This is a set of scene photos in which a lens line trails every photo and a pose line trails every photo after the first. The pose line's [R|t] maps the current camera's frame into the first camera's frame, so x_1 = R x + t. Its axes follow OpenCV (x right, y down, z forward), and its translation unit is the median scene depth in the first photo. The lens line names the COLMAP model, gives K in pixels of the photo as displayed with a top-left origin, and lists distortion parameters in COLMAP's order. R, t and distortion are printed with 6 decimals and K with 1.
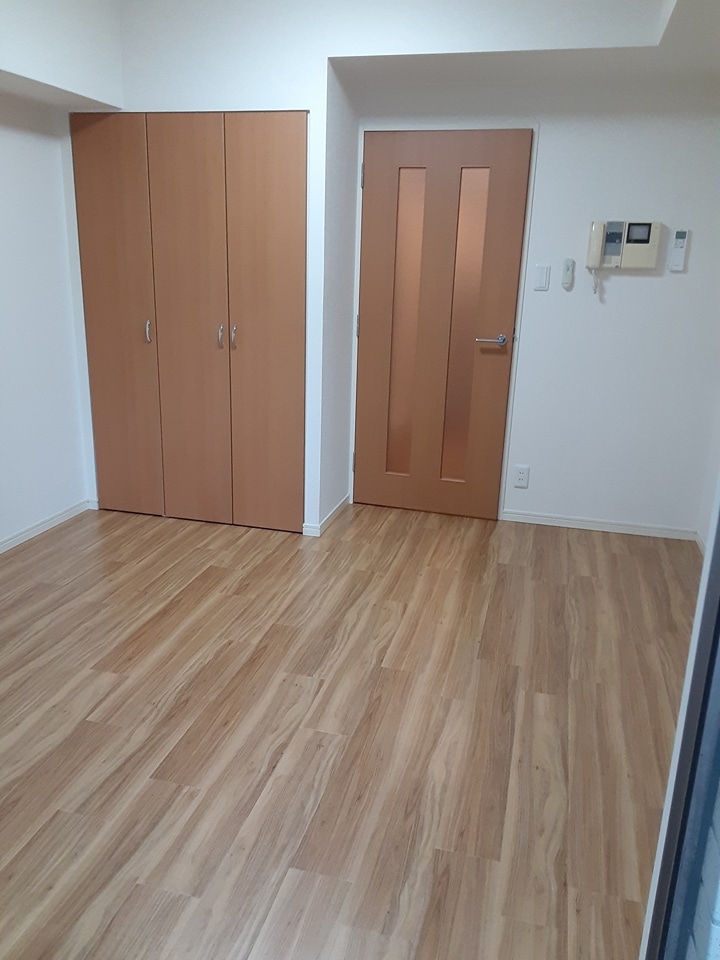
lens RADIAL K [[773.0, 0, 353.7], [0, 773.0, 474.5], [0, 0, 1]] dist [0.108303, -0.148890]
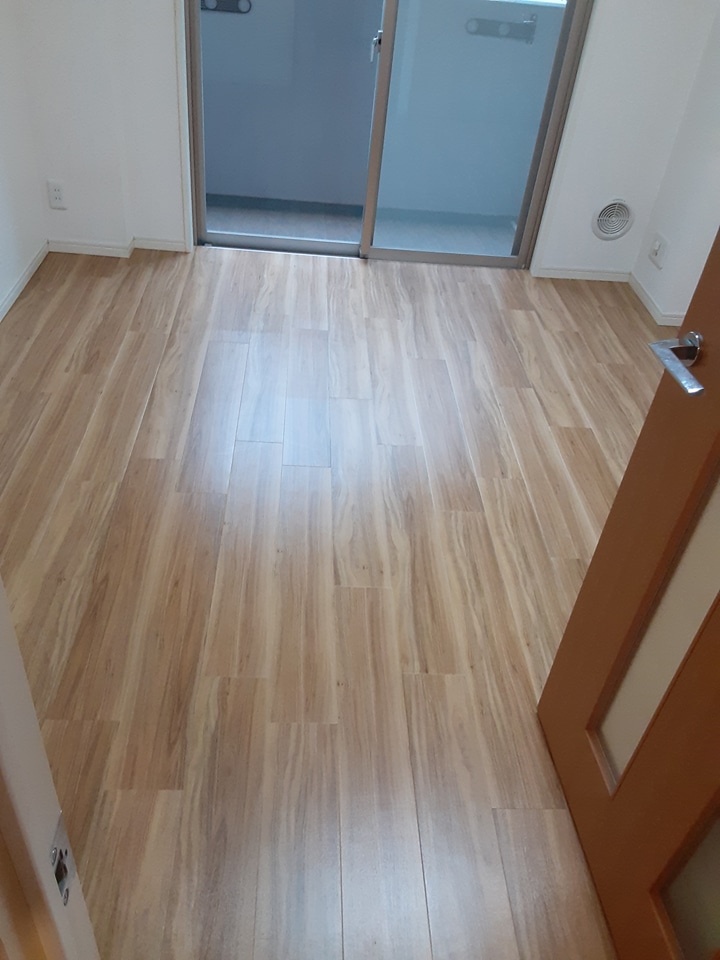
lens RADIAL K [[773.0, 0, 353.7], [0, 773.0, 474.5], [0, 0, 1]] dist [0.108303, -0.148890]
pose [[-0.949477, 0.088837, -0.301001, 0.233173], [-0.191580, 0.595597, 0.780104, -0.382088], [0.248577, 0.798356, -0.548486, 1.240274]]
